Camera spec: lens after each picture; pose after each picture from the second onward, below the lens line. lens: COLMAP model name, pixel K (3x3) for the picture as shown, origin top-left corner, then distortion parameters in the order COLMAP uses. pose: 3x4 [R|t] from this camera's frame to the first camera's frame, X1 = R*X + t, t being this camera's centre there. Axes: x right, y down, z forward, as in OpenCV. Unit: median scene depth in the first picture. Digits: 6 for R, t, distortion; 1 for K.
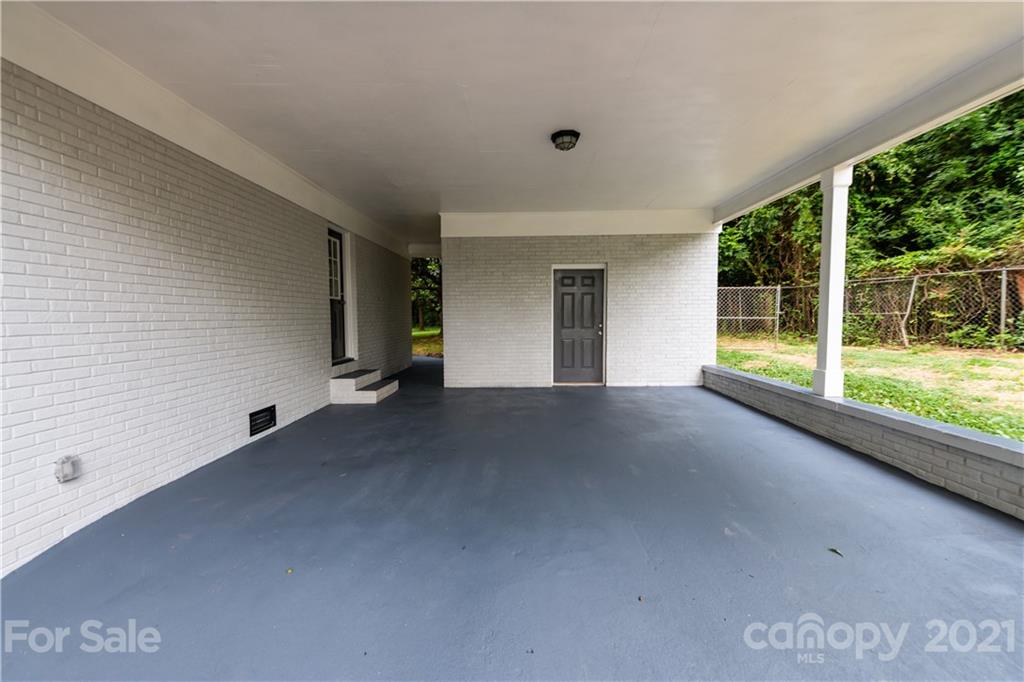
lens RADIAL K [[418.1, 0, 509.9], [0, 418.1, 338.8], [0, 0, 1]] dist [0.005916, -0.000746]
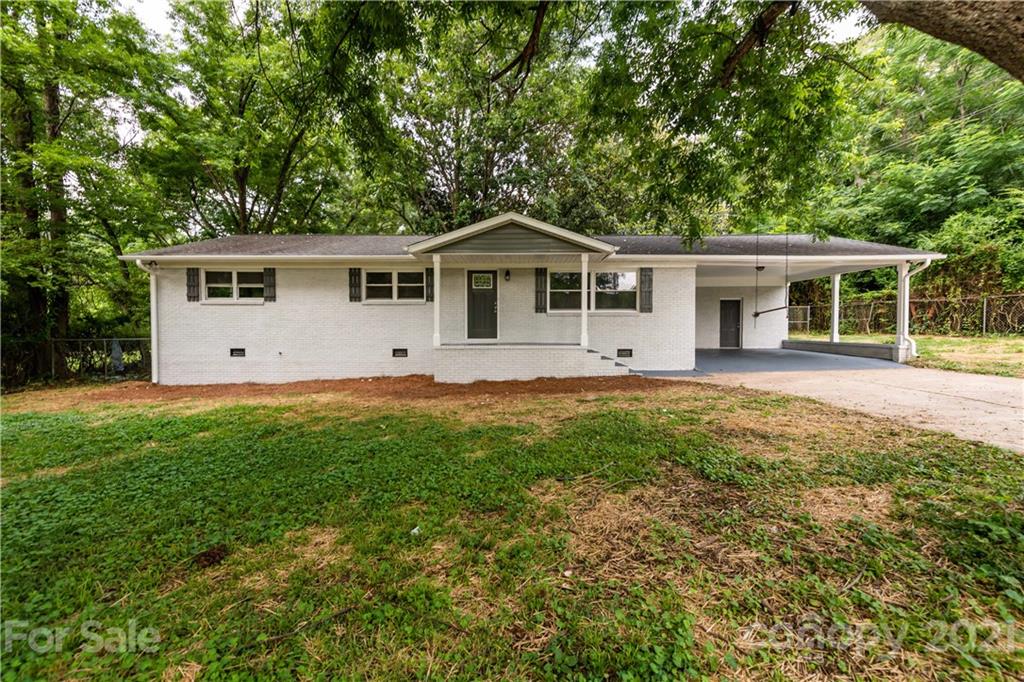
lens RADIAL K [[418.1, 0, 515.1], [0, 418.1, 340.7], [0, 0, 1]] dist [0.005916, -0.000746]
pose [[0.999983, 0.002578, 0.005256, -1.081828], [-0.002474, 0.999802, -0.019736, 0.116981], [-0.005306, 0.019723, 0.999791, -1.394262]]
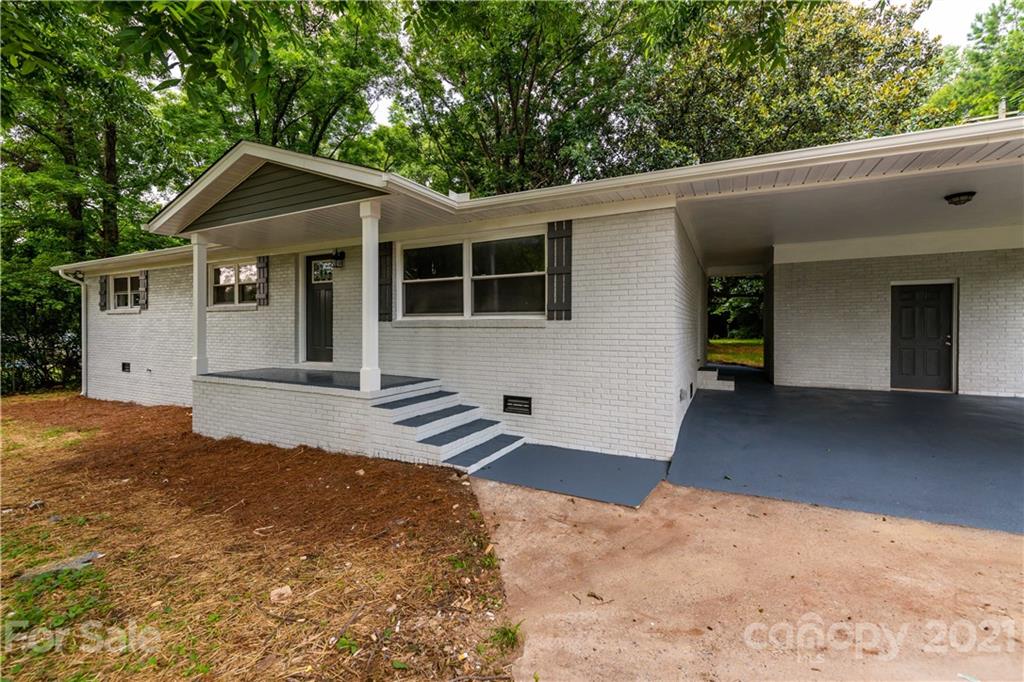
lens RADIAL K [[418.1, 0, 515.3], [0, 418.1, 326.2], [0, 0, 1]] dist [0.005916, -0.000746]
pose [[0.894109, 0.003070, -0.447839, -0.292577], [-0.026634, 0.998571, -0.046328, 0.021444], [0.447057, 0.053350, 0.892913, -0.451165]]
